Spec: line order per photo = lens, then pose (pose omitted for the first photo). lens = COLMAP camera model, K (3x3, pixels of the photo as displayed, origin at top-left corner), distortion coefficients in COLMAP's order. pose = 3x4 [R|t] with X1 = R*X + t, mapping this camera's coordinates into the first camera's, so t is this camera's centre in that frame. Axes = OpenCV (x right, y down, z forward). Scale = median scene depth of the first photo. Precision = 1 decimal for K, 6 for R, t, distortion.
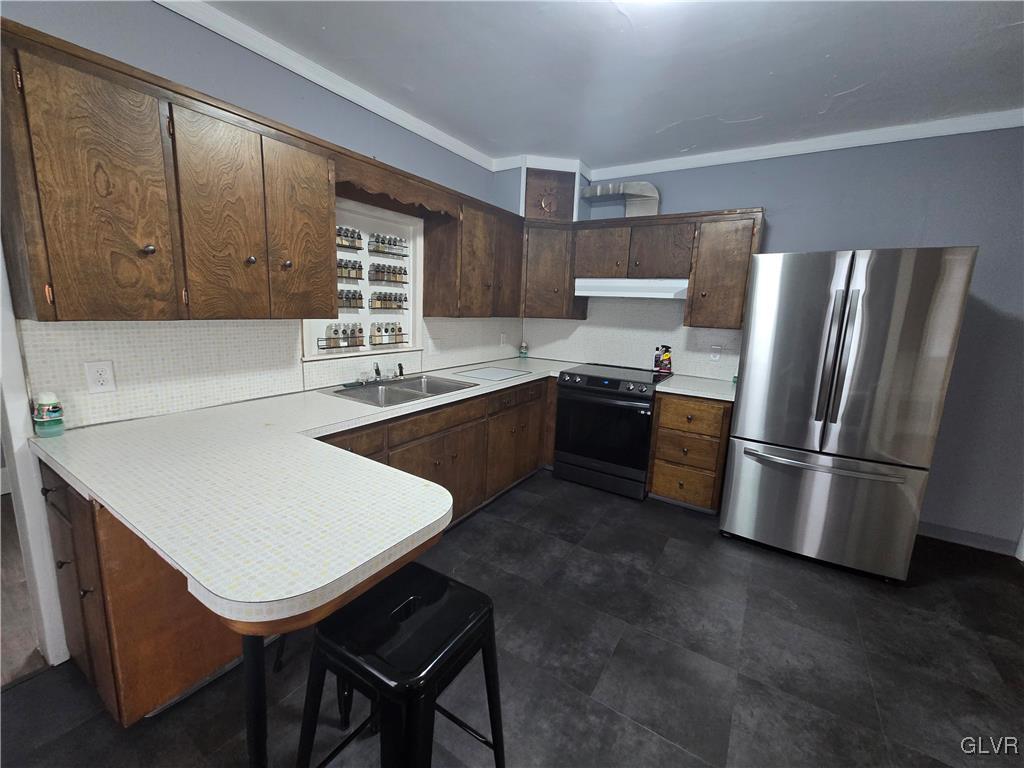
lens RADIAL K [[412.6, 0, 512.0], [0, 412.6, 384.0], [0, 0, 1]] dist [0.009408, 0.000087]
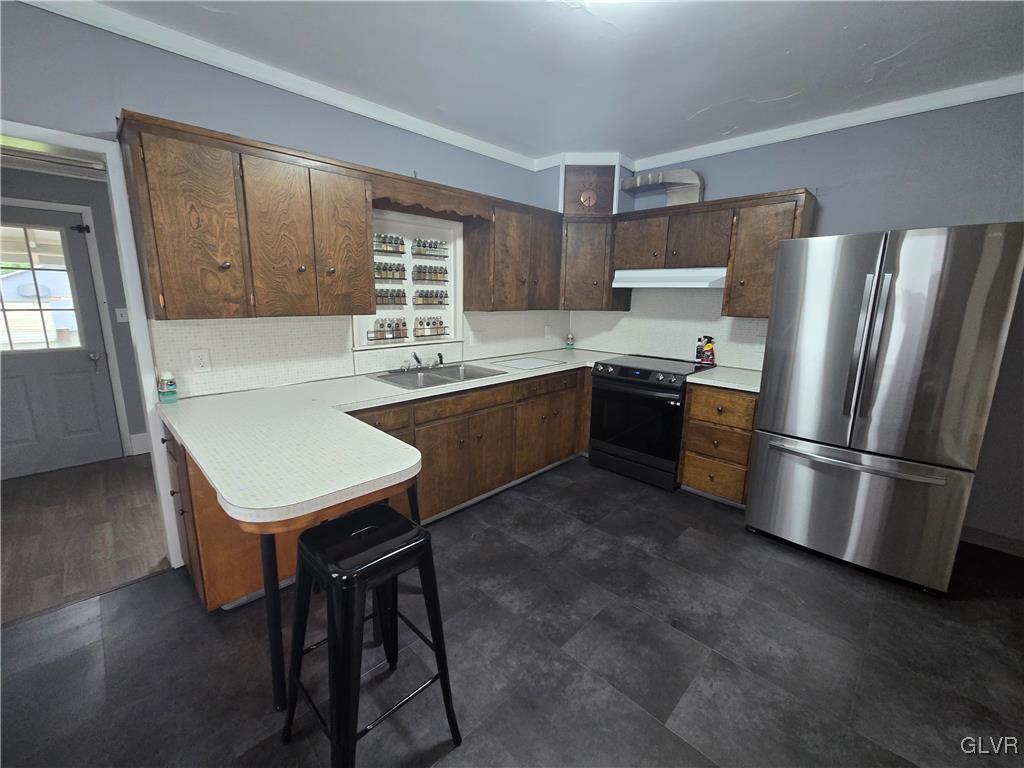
lens RADIAL K [[412.6, 0, 512.0], [0, 412.6, 384.0], [0, 0, 1]] dist [0.009408, 0.000087]
pose [[0.979101, 0.018305, -0.202547, 0.163952], [-0.014707, 0.999706, 0.019255, 0.010582], [0.202840, -0.015874, 0.979083, -0.068842]]
